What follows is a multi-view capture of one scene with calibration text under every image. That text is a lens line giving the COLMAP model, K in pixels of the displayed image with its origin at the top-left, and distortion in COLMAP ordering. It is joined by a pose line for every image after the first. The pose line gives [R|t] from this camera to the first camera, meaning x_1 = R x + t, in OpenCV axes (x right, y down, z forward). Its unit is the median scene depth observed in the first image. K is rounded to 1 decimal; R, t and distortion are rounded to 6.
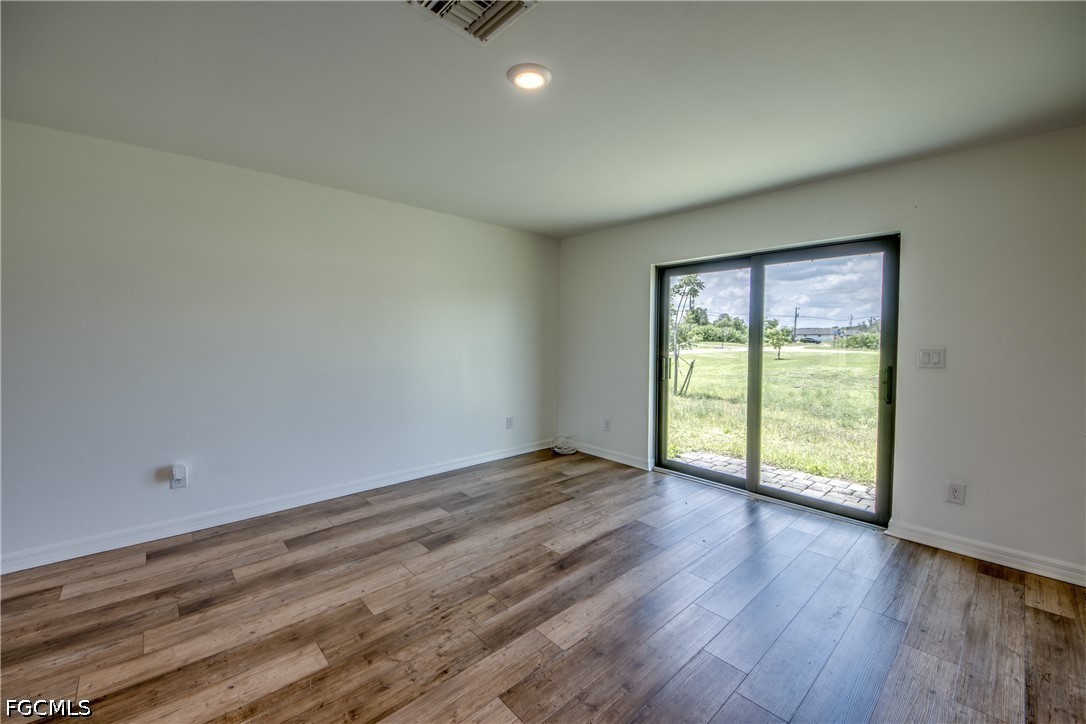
lens RADIAL K [[425.2, 0, 541.7], [0, 425.2, 336.0], [0, 0, 1]] dist [0.024820, -0.013717]
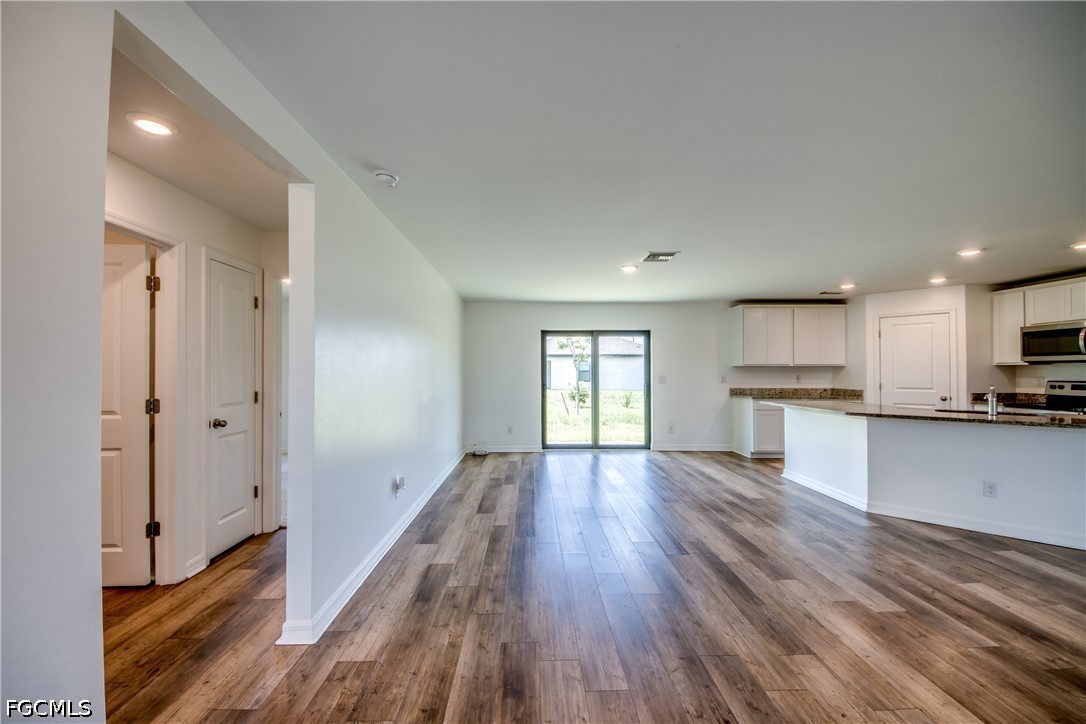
lens RADIAL K [[407.0, 0, 526.7], [0, 407.0, 366.3], [0, 0, 1]] dist [-0.000720, -0.008337]
pose [[0.685514, -0.001522, 0.728058, -1.461014], [0.005955, 0.999976, -0.003516, -0.027721], [-0.728036, 0.006745, 0.685506, -0.096299]]
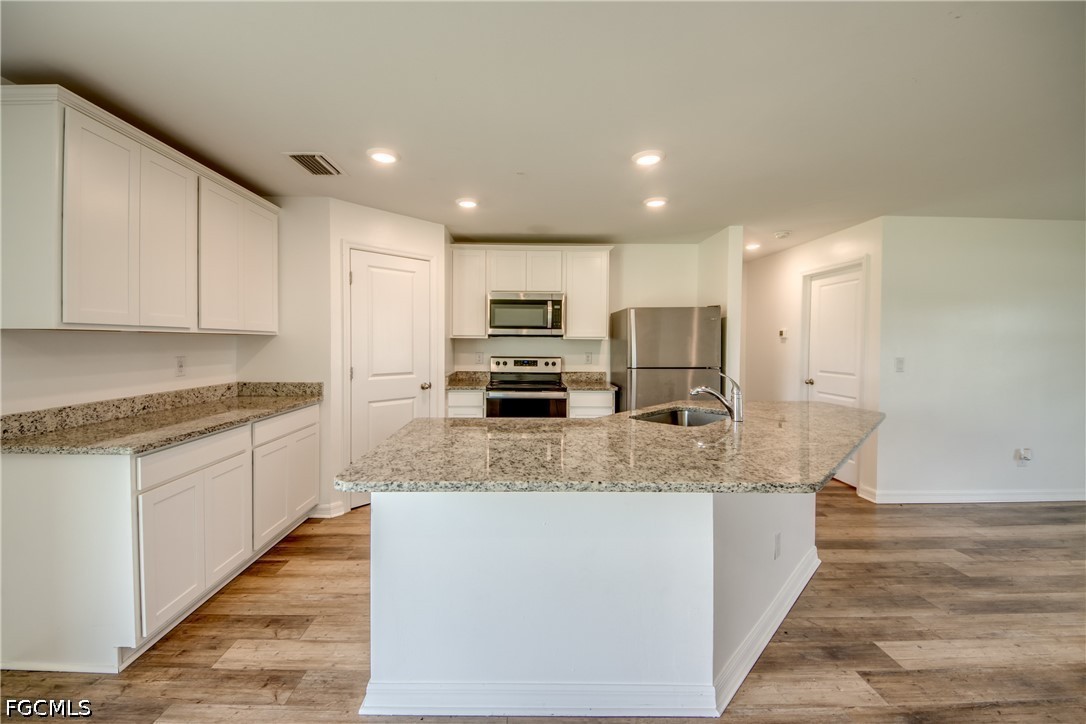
lens RADIAL K [[442.1, 0, 517.0], [0, 442.1, 355.8], [0, 0, 1]] dist [0.012878, -0.000416]
pose [[-0.748118, -0.033472, 0.662721, 0.134662], [-0.013234, 0.999281, 0.035532, -0.022792], [-0.663434, 0.017812, -0.748023, 0.636092]]
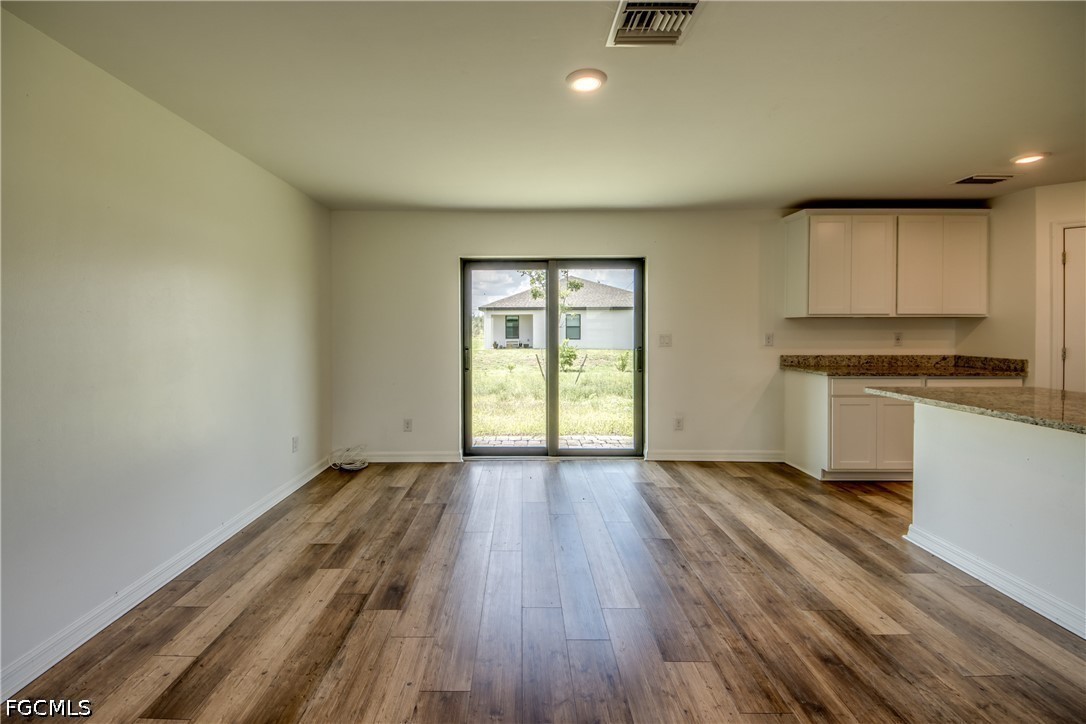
lens RADIAL K [[452.1, 0, 513.1], [0, 452.1, 332.5], [0, 0, 1]] dist [0.020241, -0.019813]
pose [[0.689281, -0.020080, 0.724215, -0.659391], [0.007047, 0.999754, 0.021013, -0.017983], [-0.724459, -0.009380, 0.689254, 0.266424]]
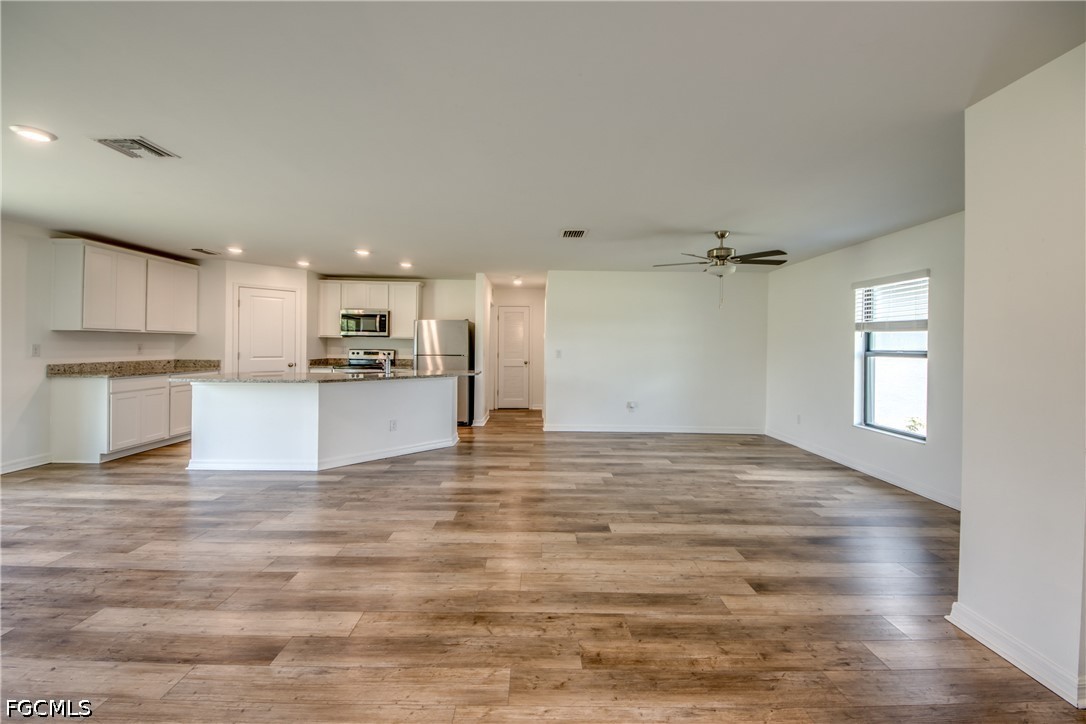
lens RADIAL K [[445.4, 0, 540.9], [0, 445.4, 344.1], [0, 0, 1]] dist [0.033874, -0.025172]
pose [[-0.738308, -0.015470, 0.674286, -1.379004], [-0.019822, 0.999803, 0.001234, -0.014874], [-0.674172, -0.012455, -0.738469, 0.671664]]
